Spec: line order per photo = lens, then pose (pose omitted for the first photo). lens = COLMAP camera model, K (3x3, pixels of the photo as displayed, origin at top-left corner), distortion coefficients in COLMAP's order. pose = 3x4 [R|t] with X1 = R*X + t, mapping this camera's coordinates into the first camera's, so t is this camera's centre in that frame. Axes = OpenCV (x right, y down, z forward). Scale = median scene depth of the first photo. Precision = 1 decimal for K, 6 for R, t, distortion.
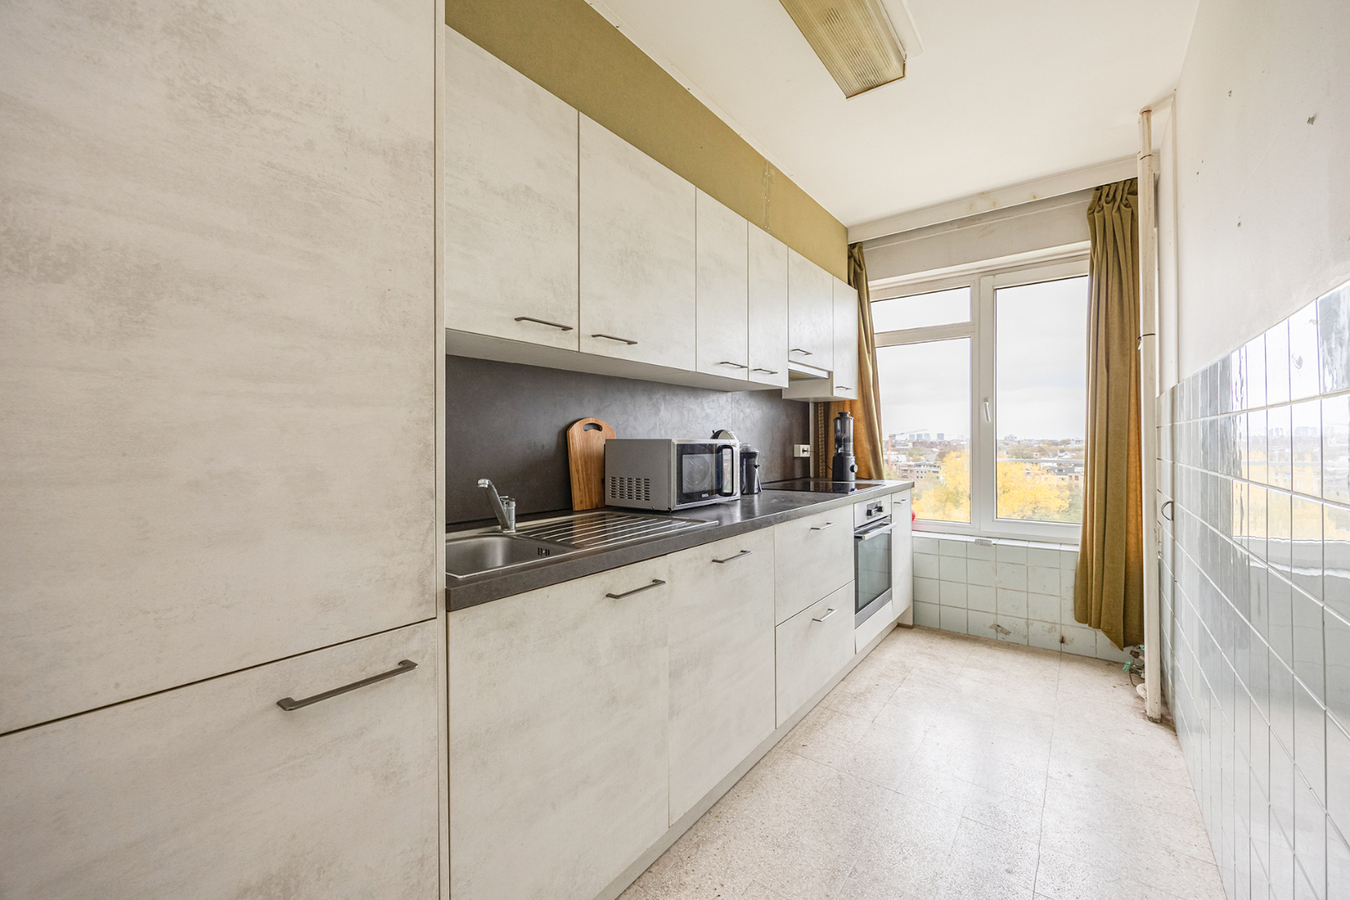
lens RADIAL K [[534.6, 0, 678.7], [0, 534.6, 443.6], [0, 0, 1]] dist [-0.004570, 0.000145]
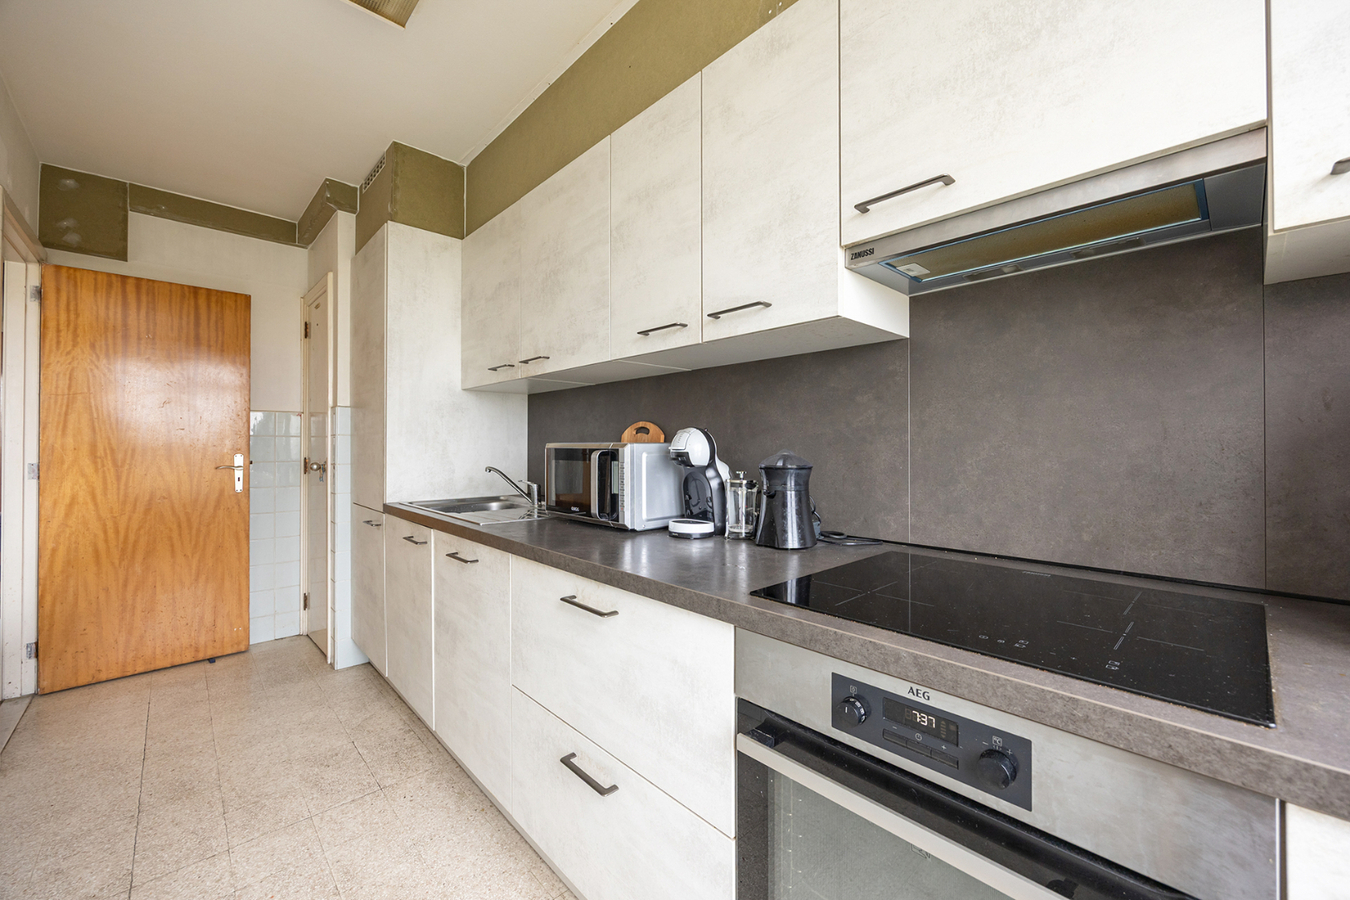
lens RADIAL K [[534.6, 0, 678.7], [0, 534.6, 443.6], [0, 0, 1]] dist [-0.004570, 0.000145]
pose [[-0.162249, 0.002729, -0.986746, 0.894885], [-0.000049, 0.999996, 0.002773, -0.010248], [0.986750, 0.000499, -0.162248, 1.344823]]
